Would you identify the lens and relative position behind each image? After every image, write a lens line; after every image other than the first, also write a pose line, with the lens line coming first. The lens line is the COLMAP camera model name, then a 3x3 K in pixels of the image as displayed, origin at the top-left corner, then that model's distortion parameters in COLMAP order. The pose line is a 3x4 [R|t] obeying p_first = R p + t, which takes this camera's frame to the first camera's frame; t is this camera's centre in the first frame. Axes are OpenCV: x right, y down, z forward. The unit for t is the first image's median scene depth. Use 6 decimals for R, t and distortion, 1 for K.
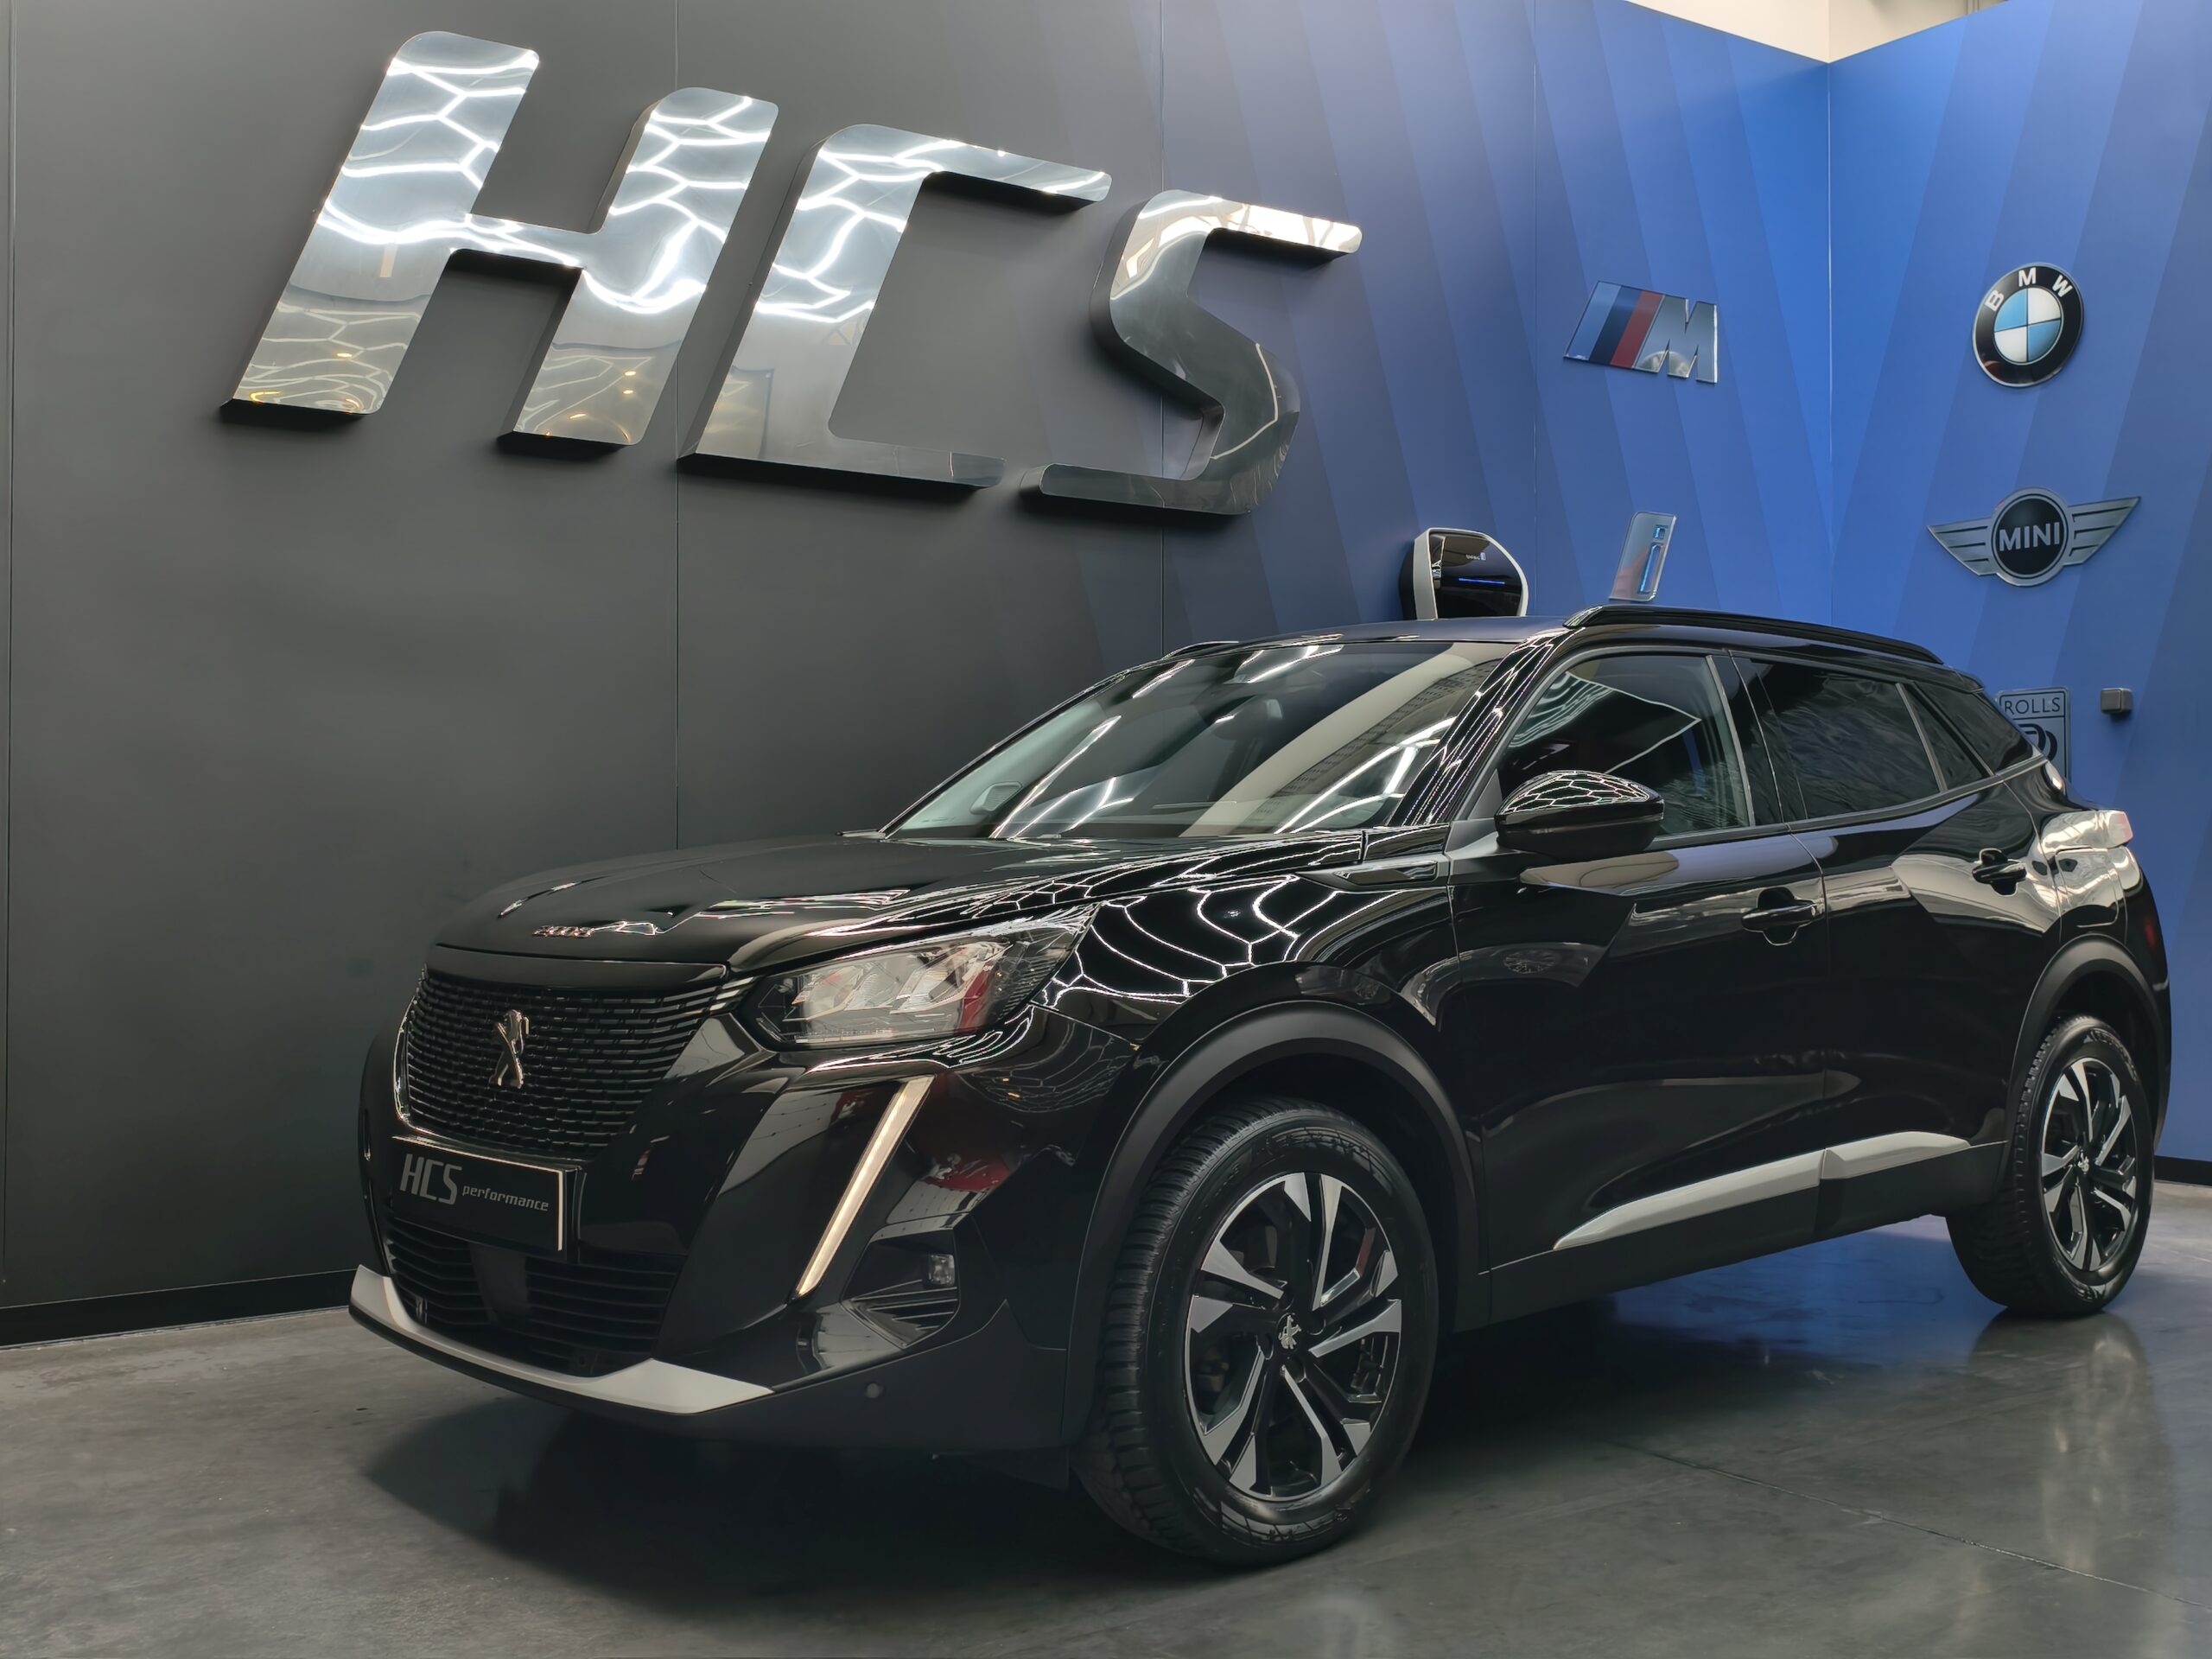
lens RADIAL K [[2322.5, 0, 1106.2], [0, 2322.5, 846.3], [0, 0, 1]] dist [0.030502, 0.000000]
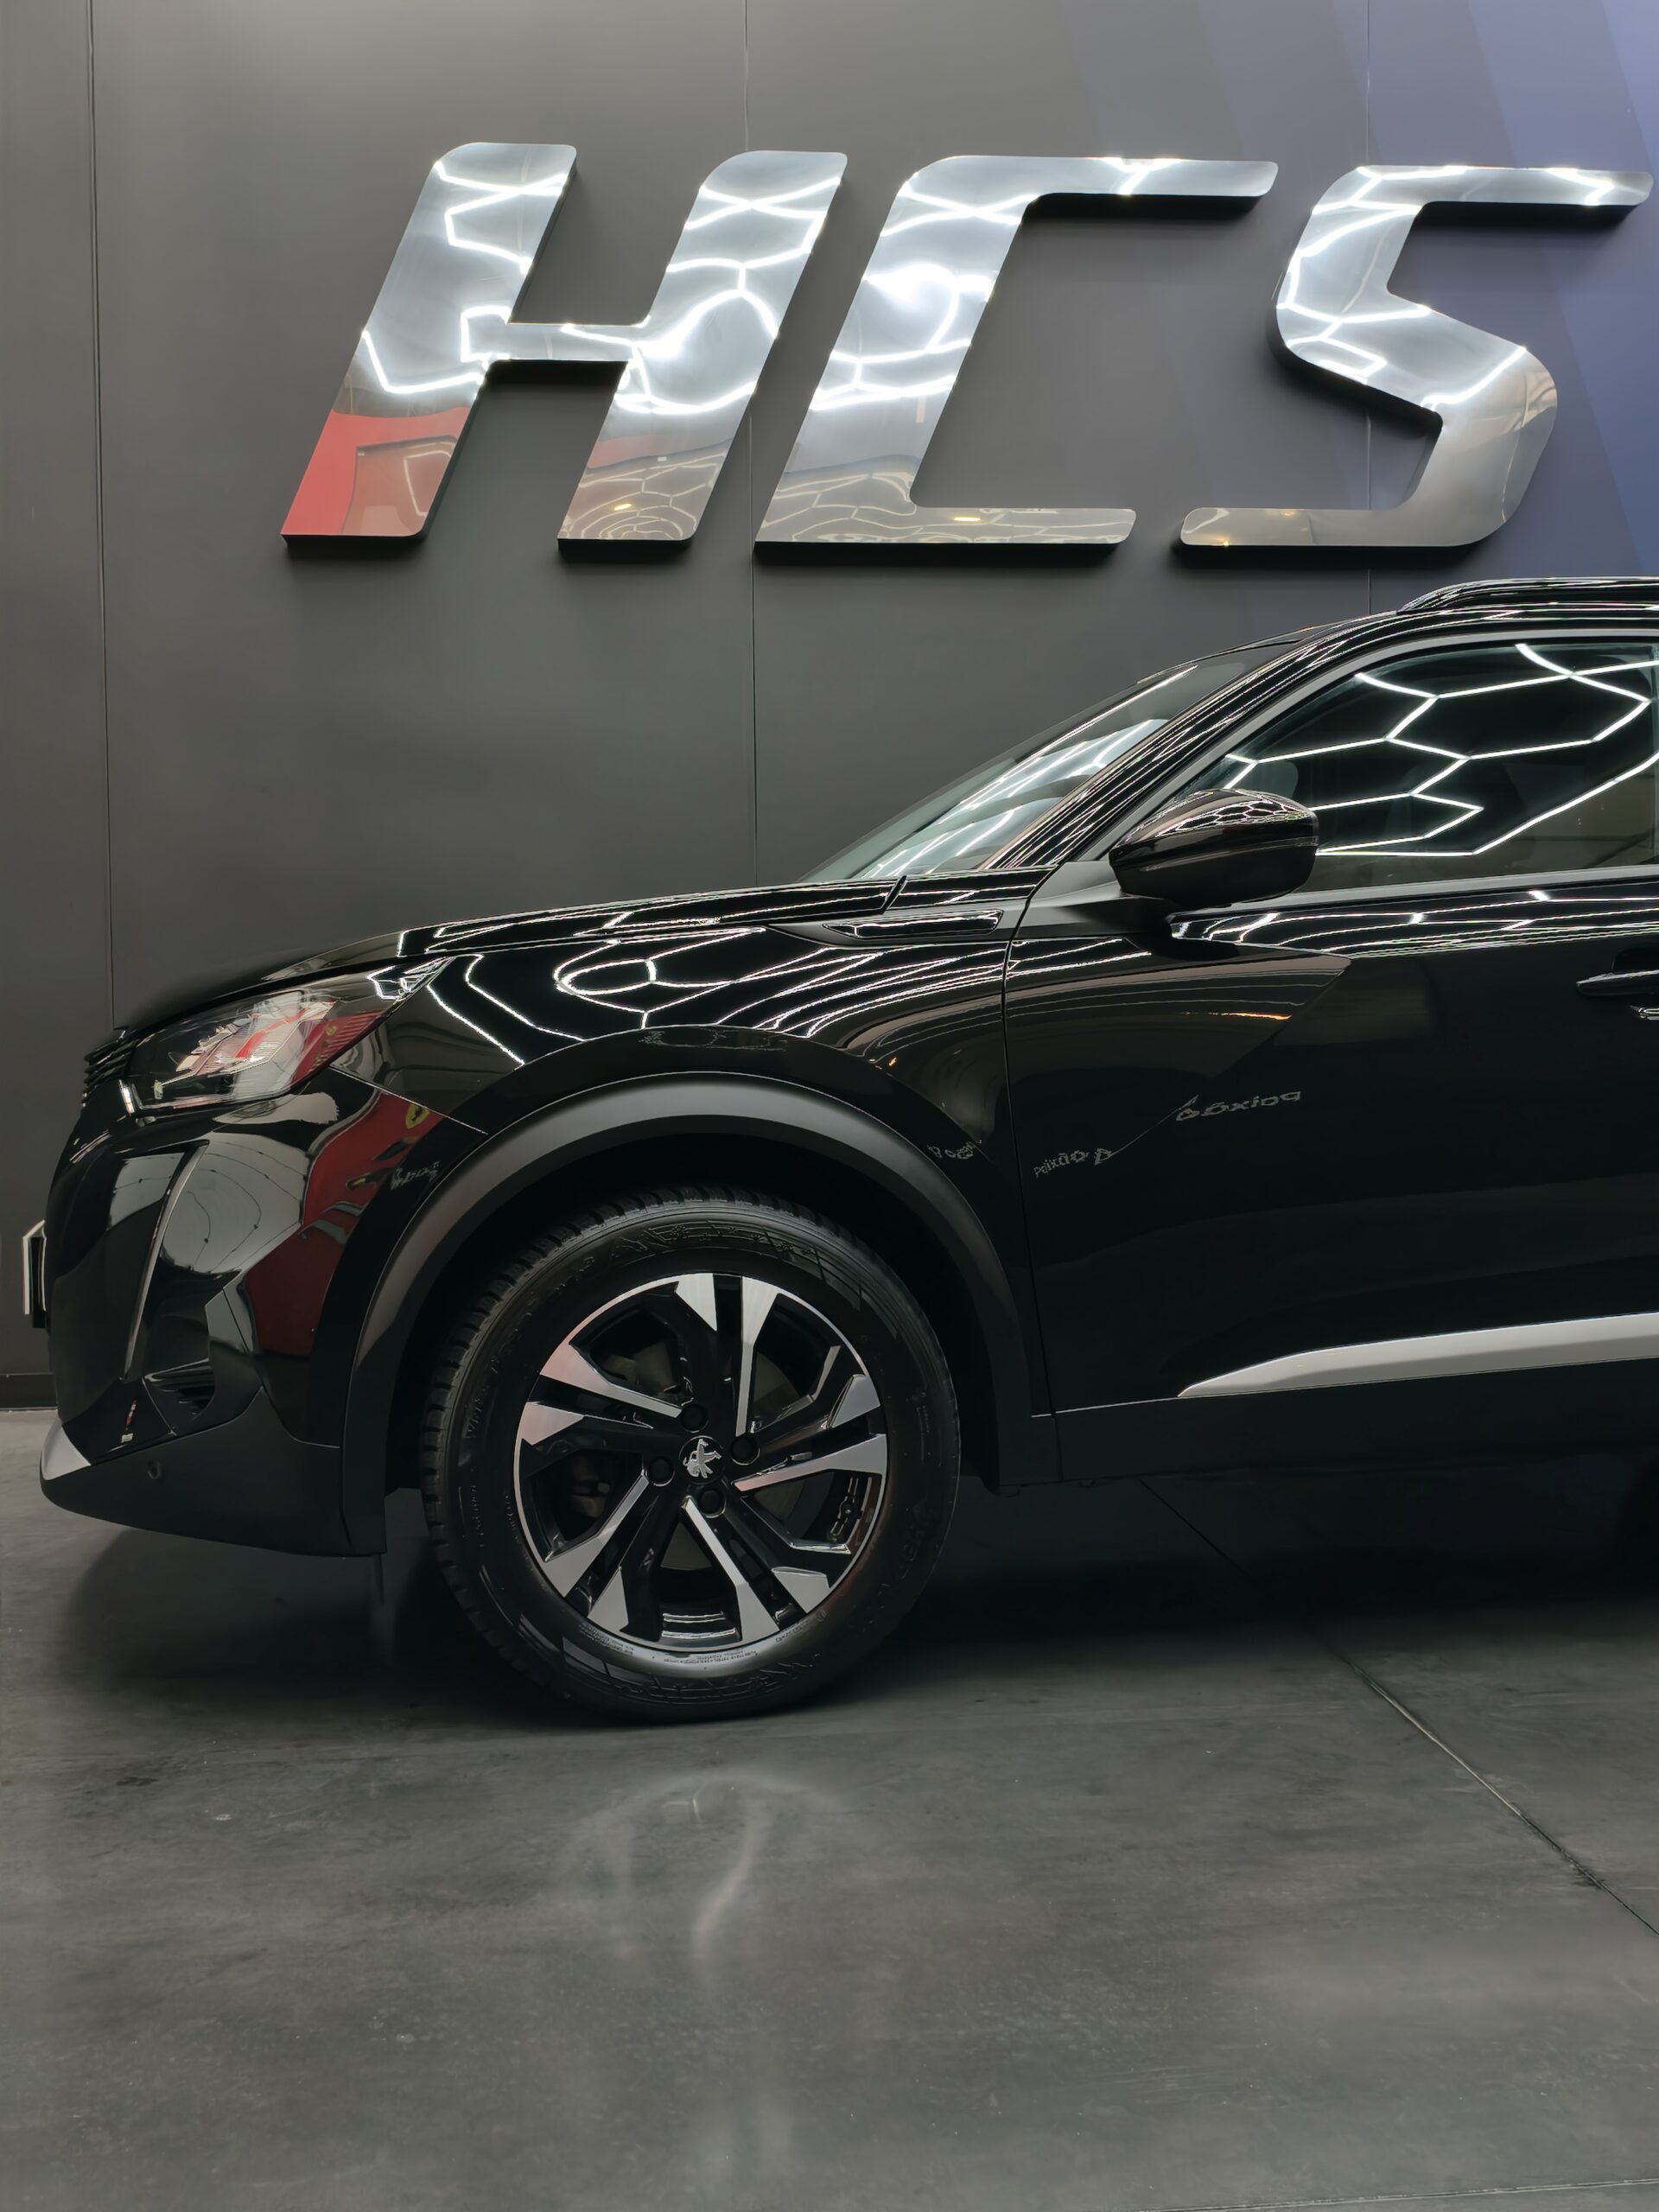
lens RADIAL K [[2322.5, 0, 824.4], [0, 2322.5, 1089.4], [0, 0, 1]] dist [0.030502, 0.000000]
pose [[0.858391, 0.001789, -0.512993, 0.544853], [0.015482, 0.999448, 0.029392, 0.047789], [0.512762, -0.033172, 0.857889, 0.288173]]
